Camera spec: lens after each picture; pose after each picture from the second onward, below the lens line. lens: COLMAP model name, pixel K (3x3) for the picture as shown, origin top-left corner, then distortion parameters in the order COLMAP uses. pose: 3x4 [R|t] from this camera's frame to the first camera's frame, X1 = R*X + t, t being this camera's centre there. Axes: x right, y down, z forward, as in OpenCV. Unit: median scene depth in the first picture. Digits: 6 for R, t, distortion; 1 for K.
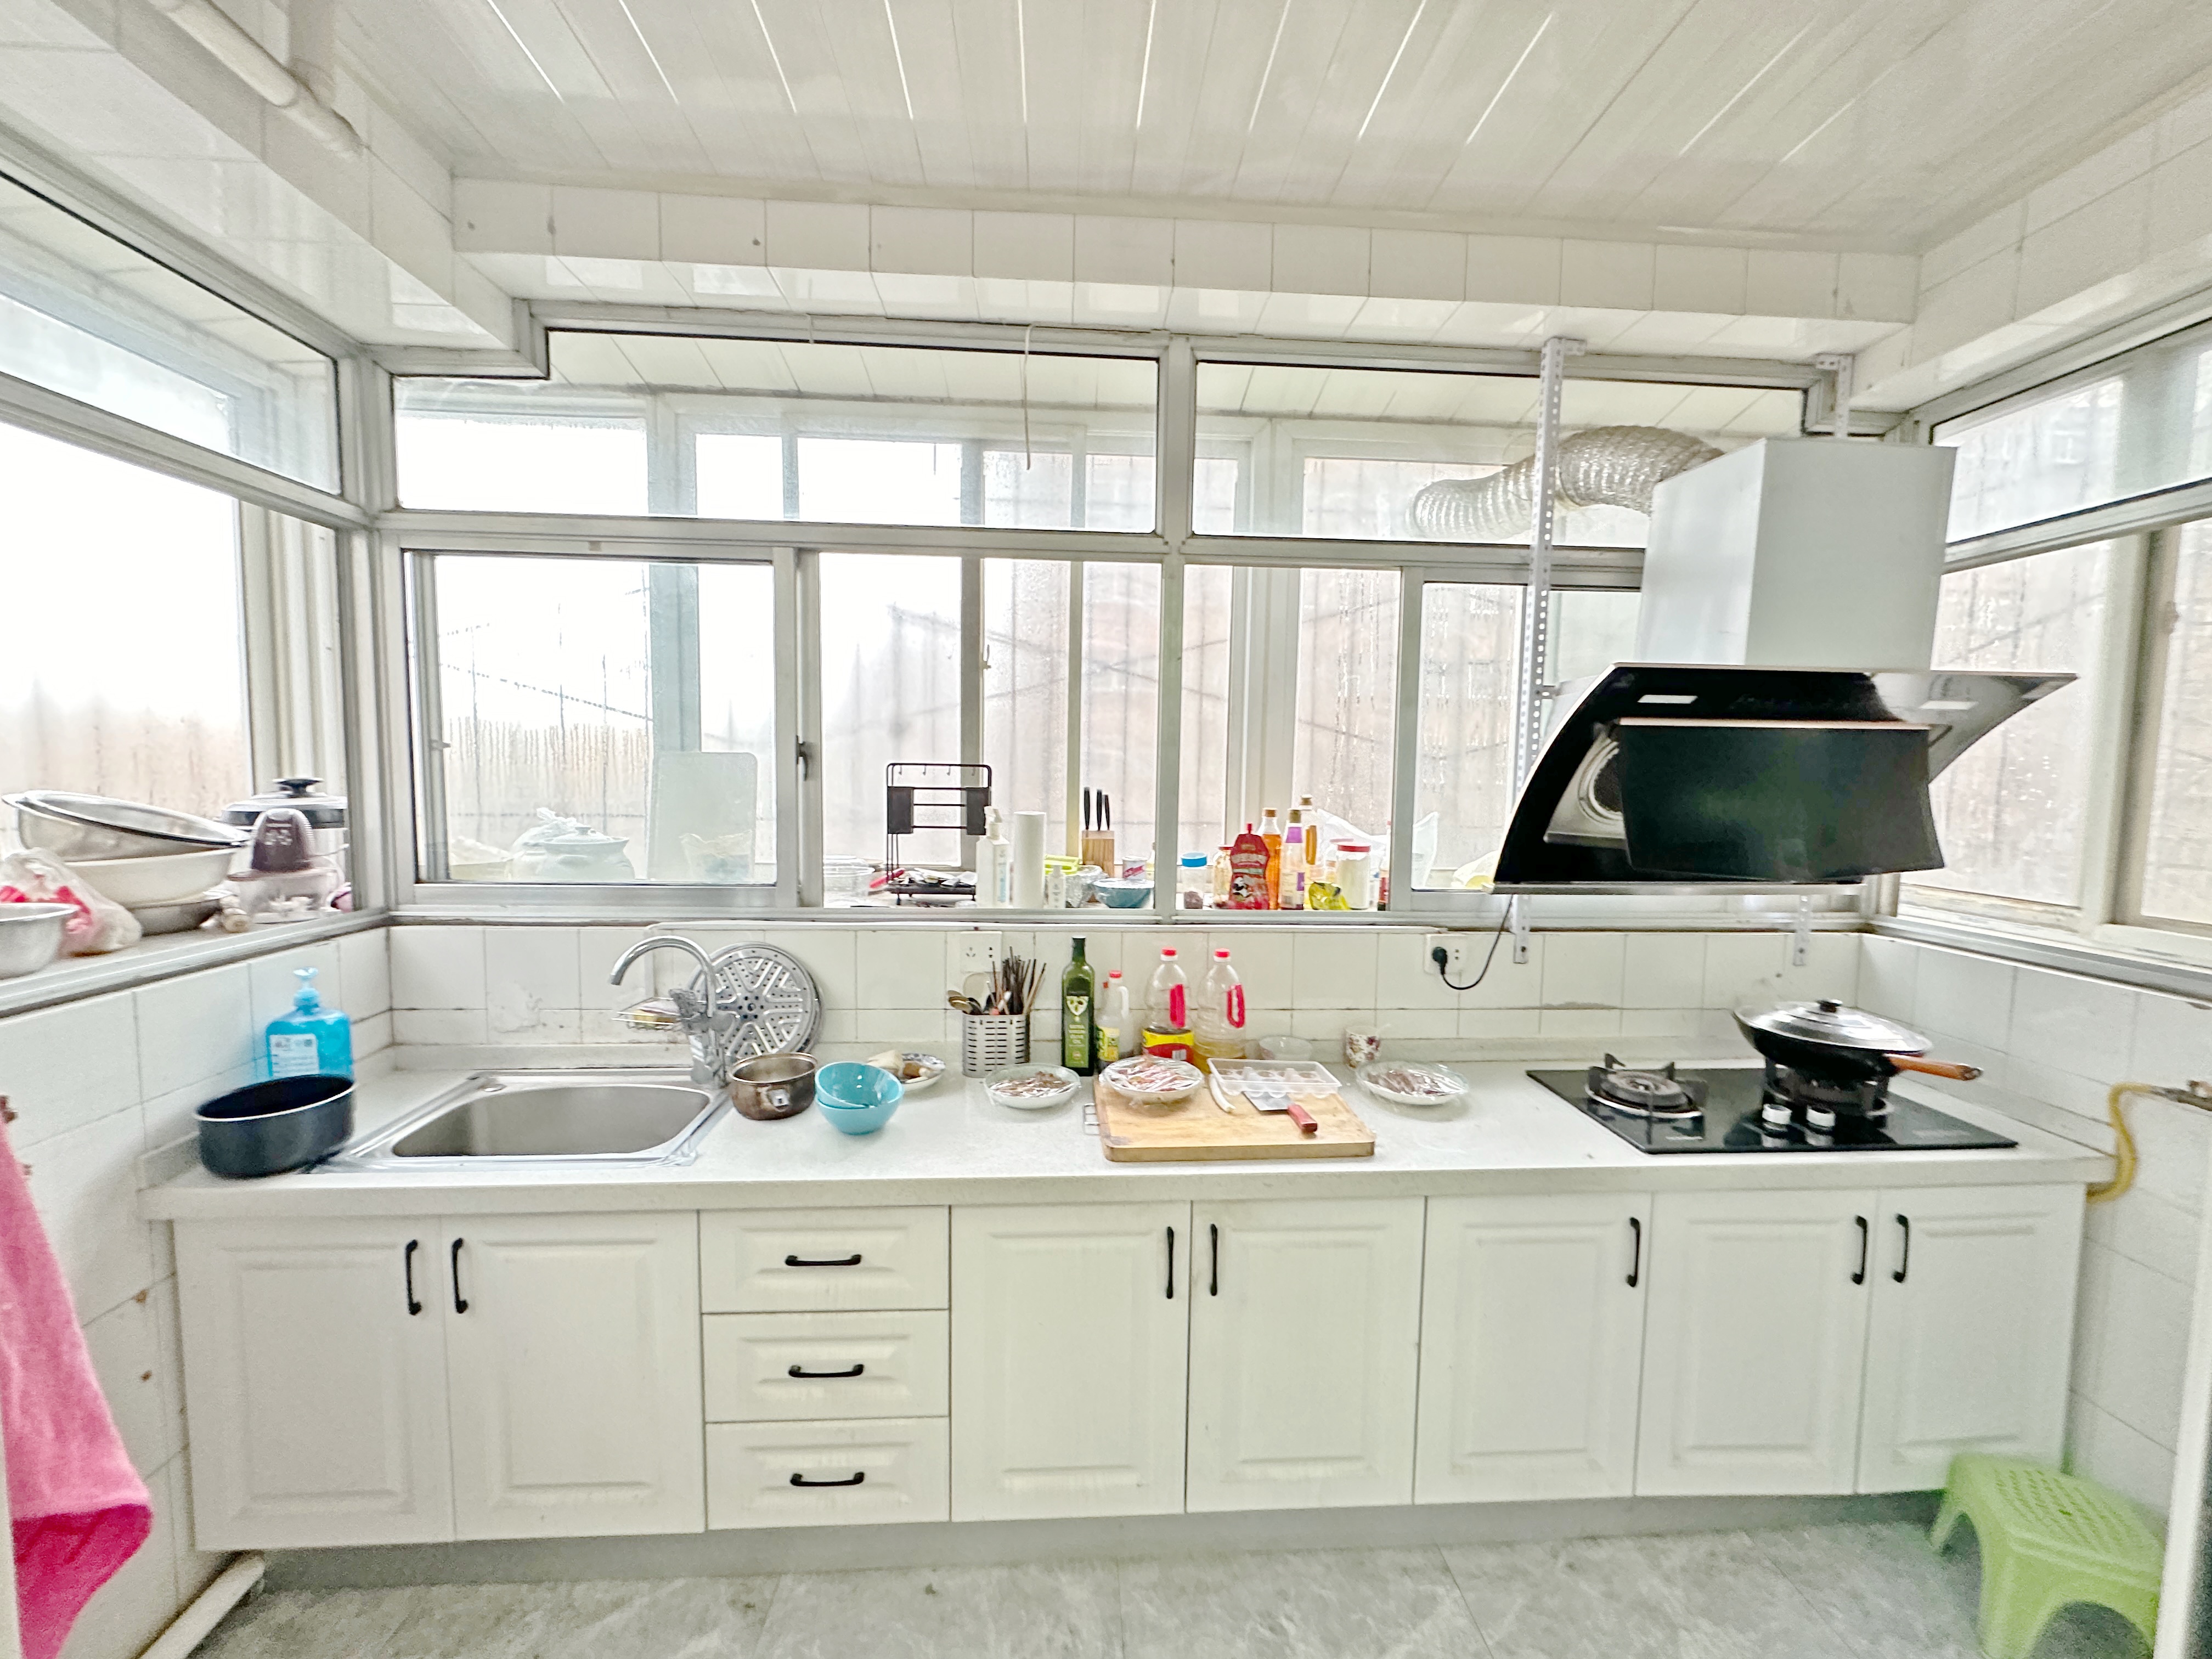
lens RADIAL K [[890.8, 0, 1100.8], [0, 890.8, 835.0], [0, 0, 1]] dist [-0.001742, -0.000038]
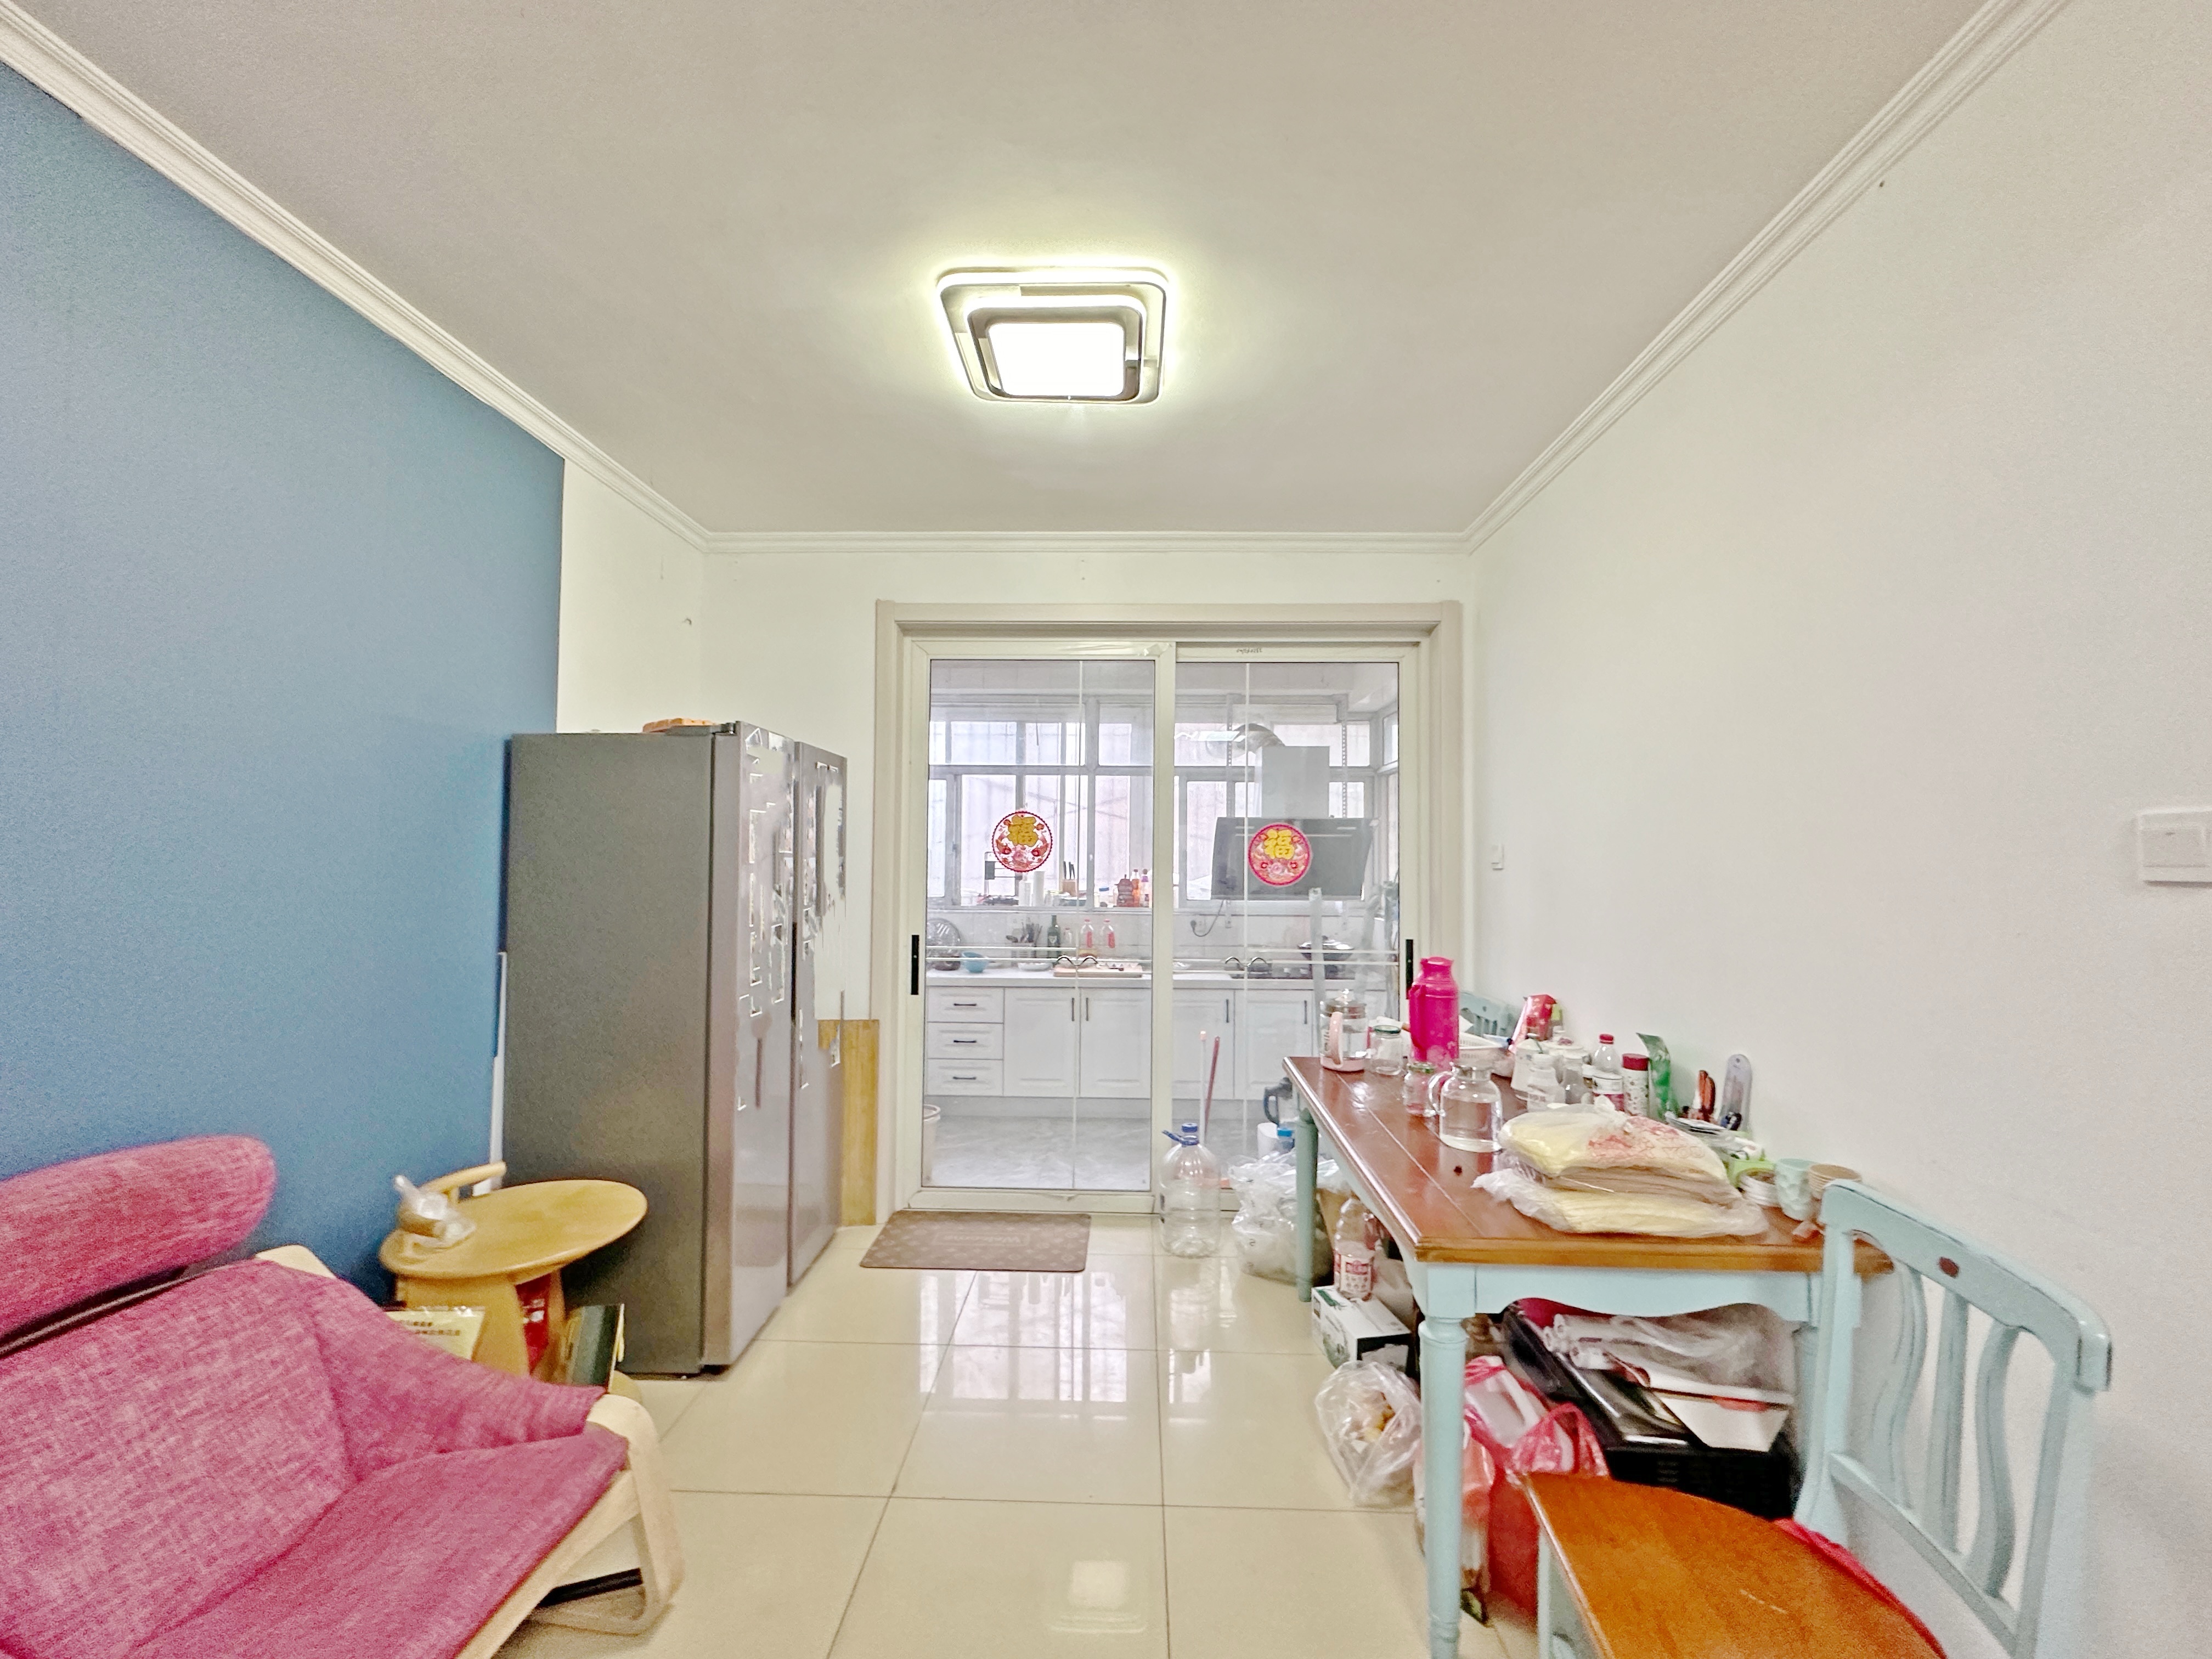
lens RADIAL K [[890.8, 0, 1101.5], [0, 890.8, 837.8], [0, 0, 1]] dist [-0.001742, -0.000038]
pose [[0.995249, -0.009698, -0.096875, 0.366510], [-0.000621, 0.994373, -0.105931, 0.161531], [0.097358, 0.105487, 0.989643, -1.616878]]
